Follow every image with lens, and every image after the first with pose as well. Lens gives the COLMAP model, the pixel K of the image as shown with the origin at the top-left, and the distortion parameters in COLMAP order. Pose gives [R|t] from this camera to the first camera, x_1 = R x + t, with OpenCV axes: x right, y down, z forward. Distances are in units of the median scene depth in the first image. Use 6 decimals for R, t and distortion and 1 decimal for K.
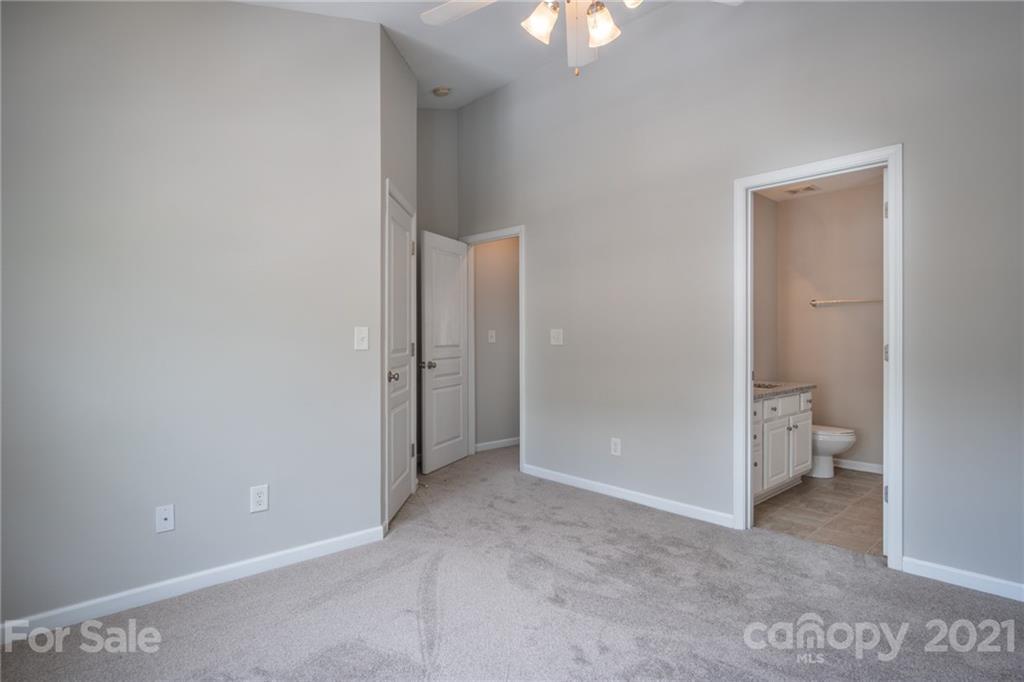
lens RADIAL K [[548.3, 0, 506.0], [0, 548.3, 345.5], [0, 0, 1]] dist [-0.003159, 0.001102]
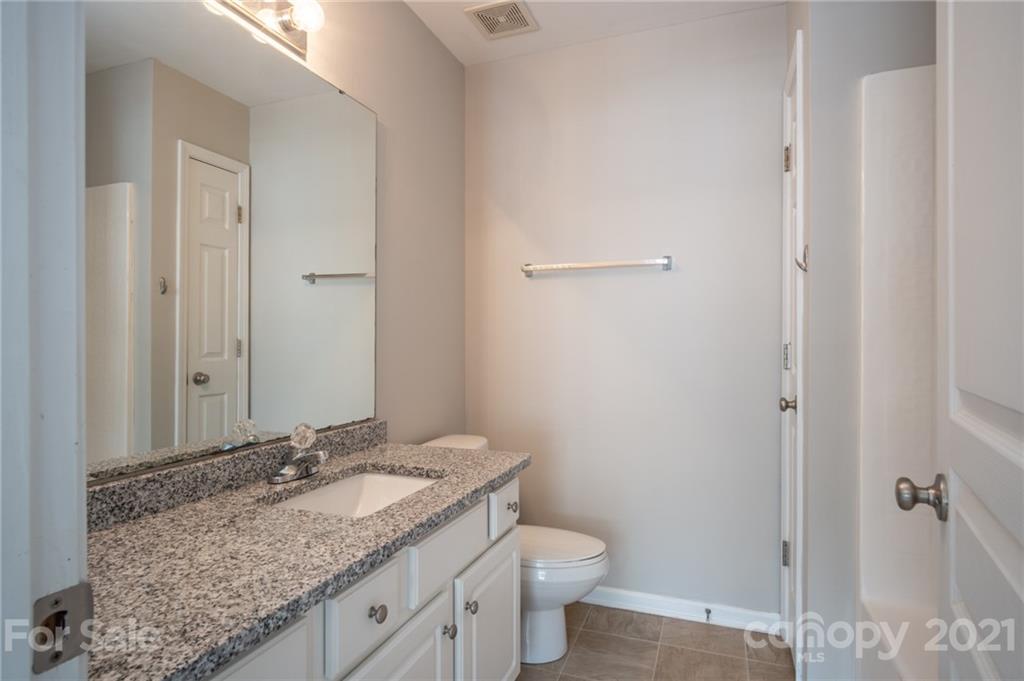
lens RADIAL K [[548.3, 0, 506.0], [0, 548.3, 345.0], [0, 0, 1]] dist [-0.003159, 0.001102]
pose [[0.896514, 0.005609, 0.442980, 0.363574], [-0.002143, 0.999963, -0.008324, -0.004230], [-0.443011, 0.006514, 0.896493, 0.632481]]
